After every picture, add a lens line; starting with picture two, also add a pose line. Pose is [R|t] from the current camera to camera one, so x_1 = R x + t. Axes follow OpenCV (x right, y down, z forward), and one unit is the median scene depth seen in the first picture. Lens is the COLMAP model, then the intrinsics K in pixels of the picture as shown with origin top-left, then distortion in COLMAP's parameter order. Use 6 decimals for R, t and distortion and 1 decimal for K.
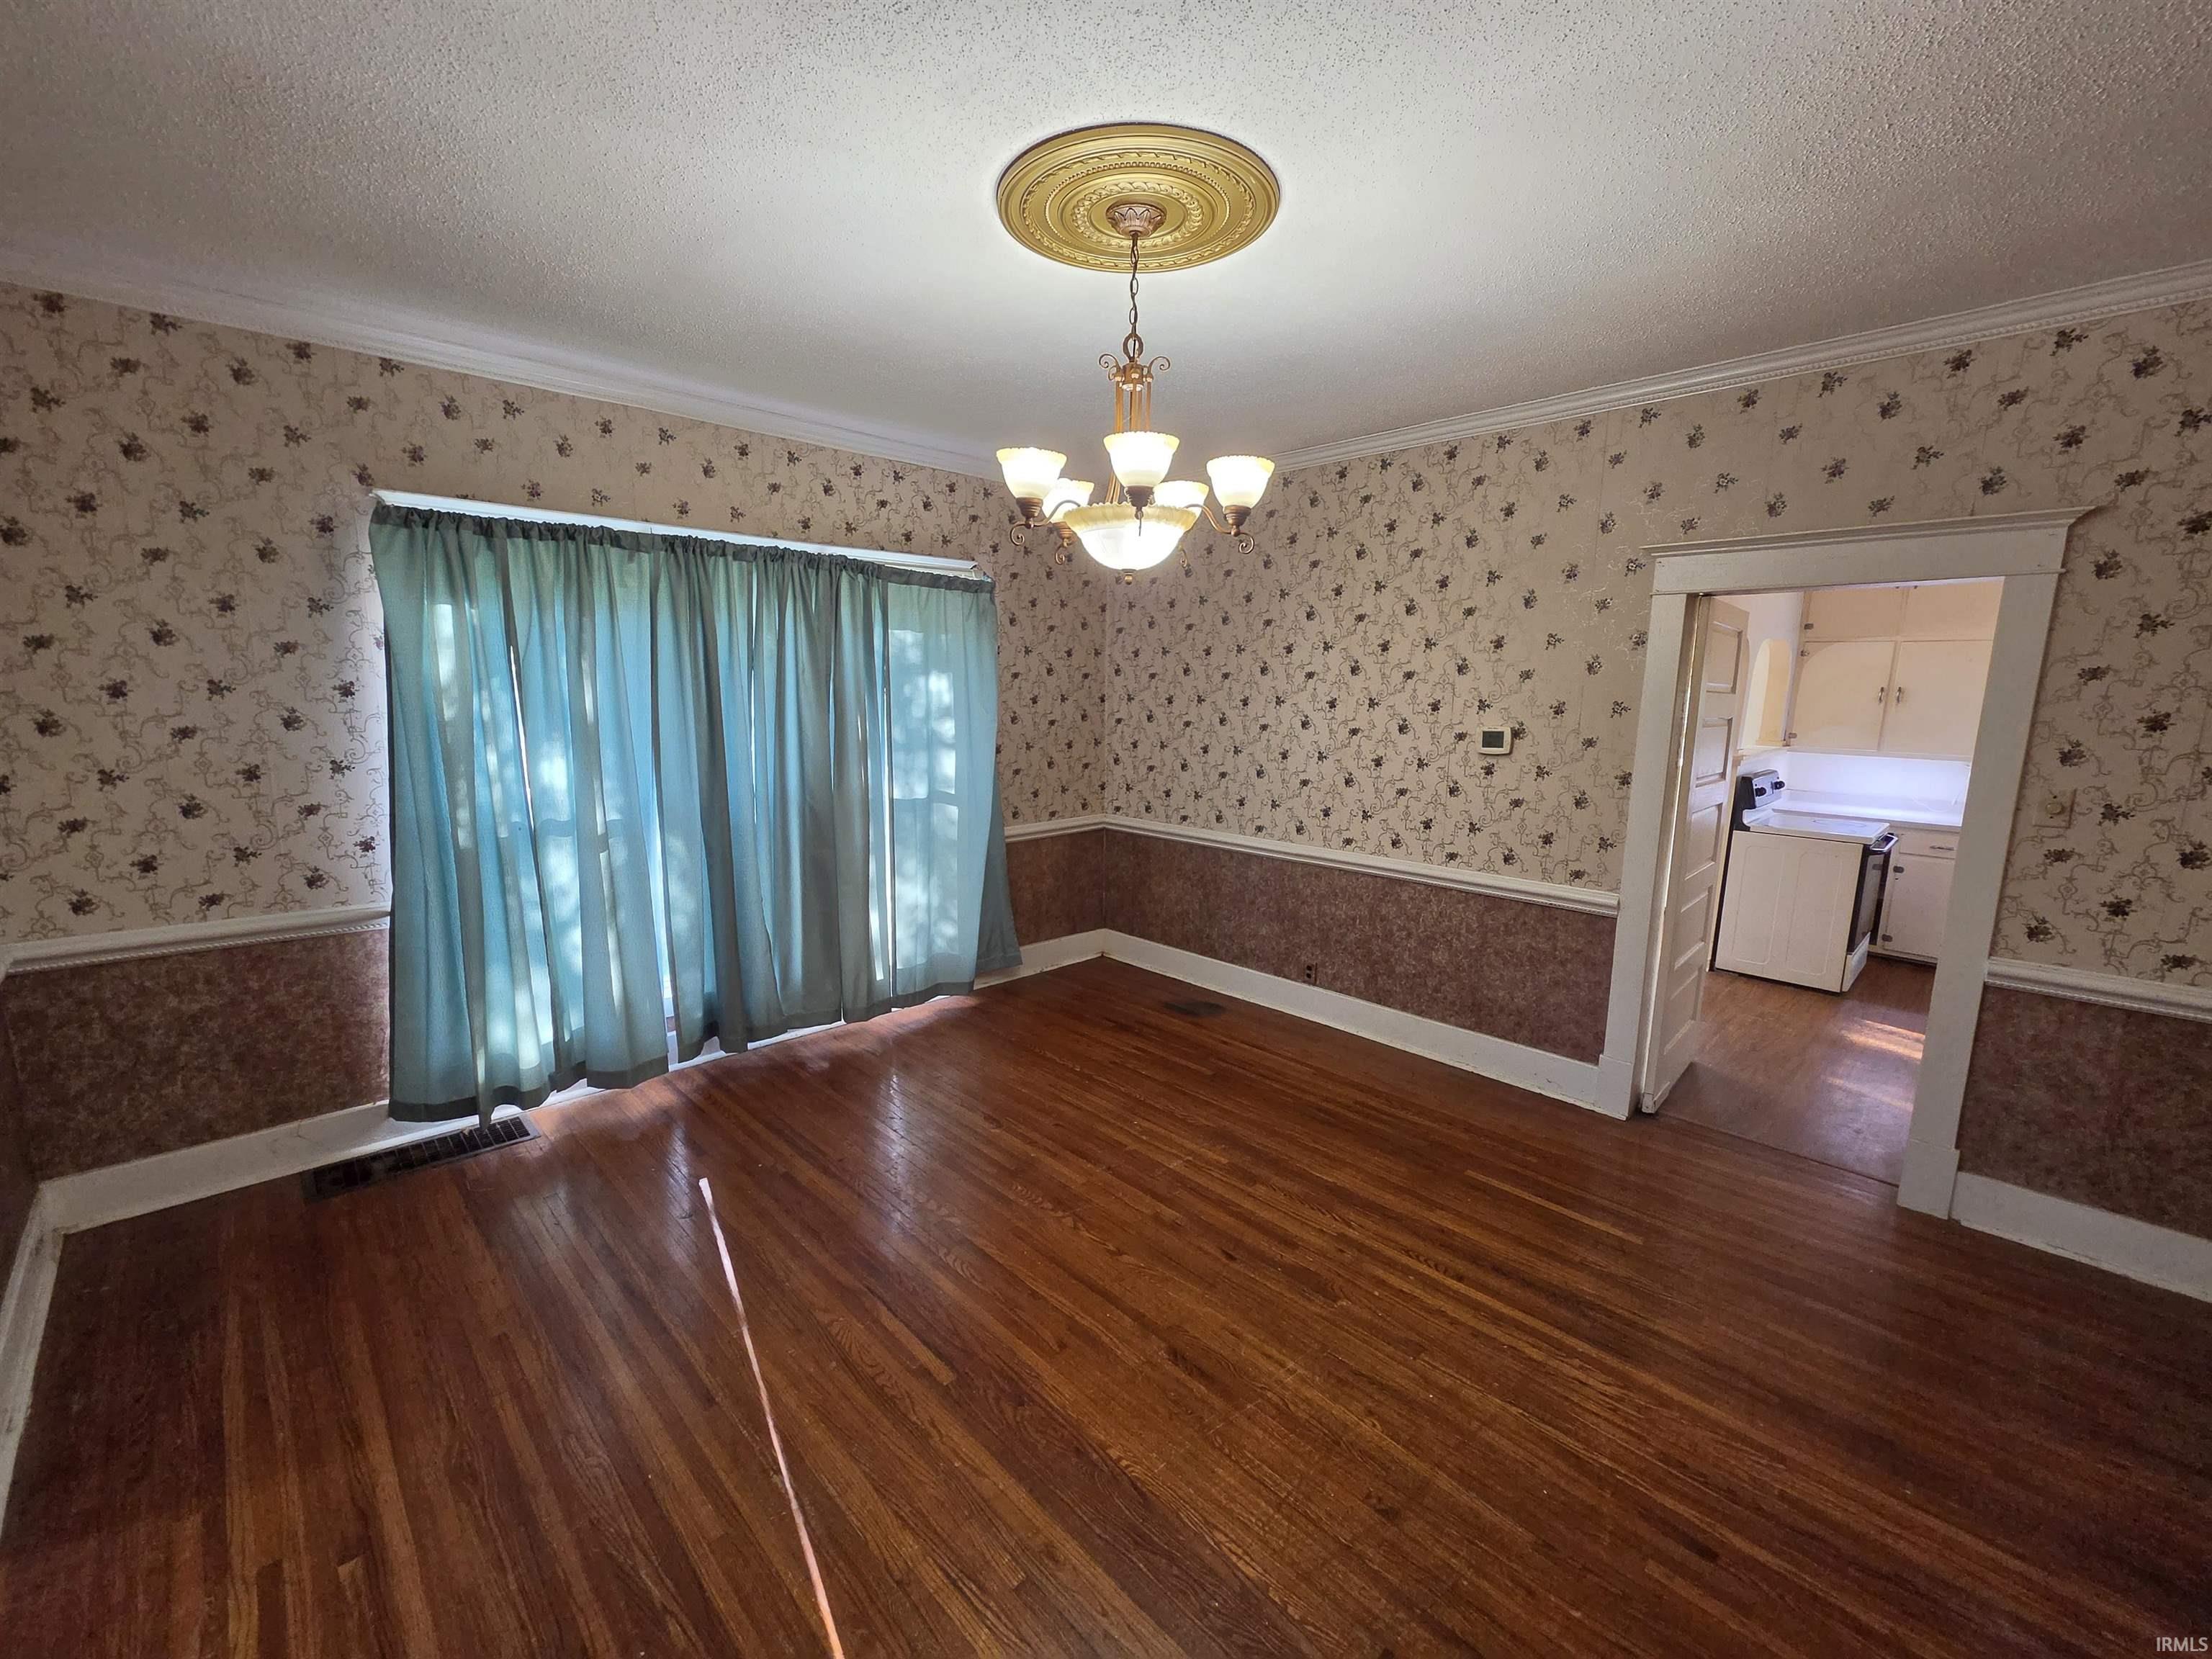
lens RADIAL K [[903.1, 0, 1111.6], [0, 903.1, 833.8], [0, 0, 1]] dist [-0.003025, -0.000344]
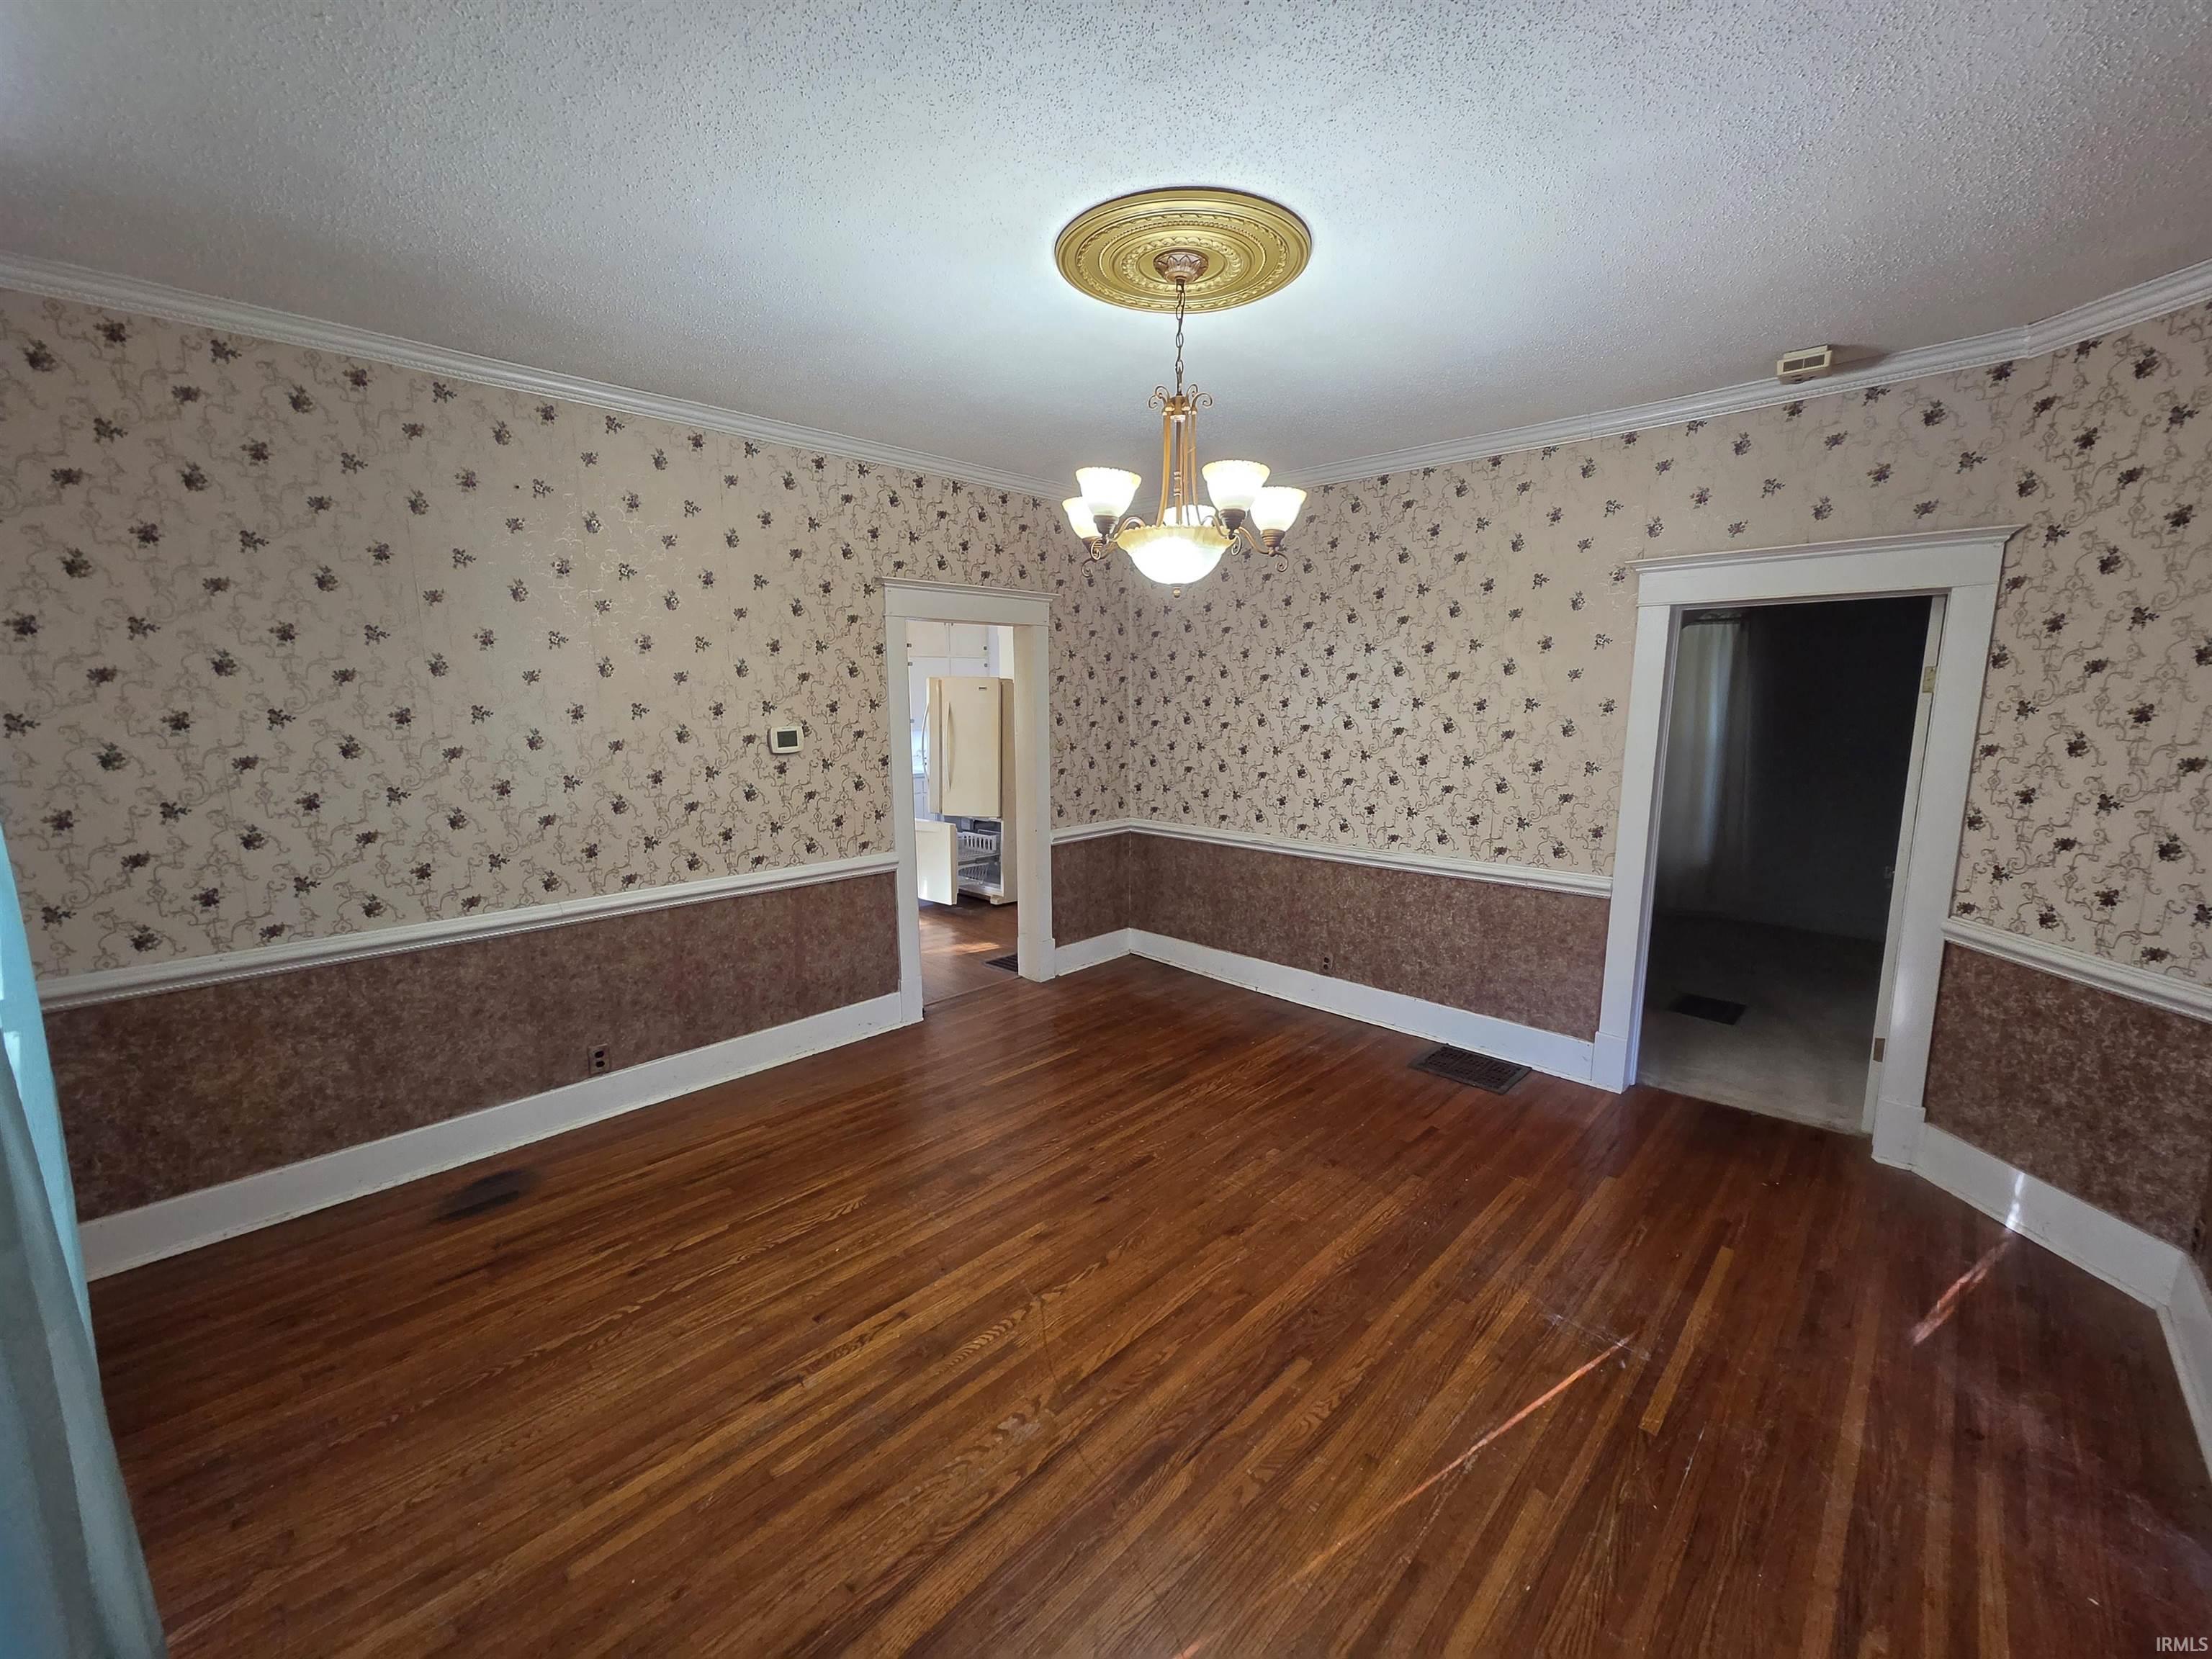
lens RADIAL K [[903.1, 0, 1105.5], [0, 903.1, 836.8], [0, 0, 1]] dist [-0.003025, -0.000344]
pose [[-0.030276, -0.169860, 0.985003, -0.646929], [0.166769, 0.970783, 0.172534, -0.115172], [-0.985531, 0.169492, -0.001064, 0.667859]]
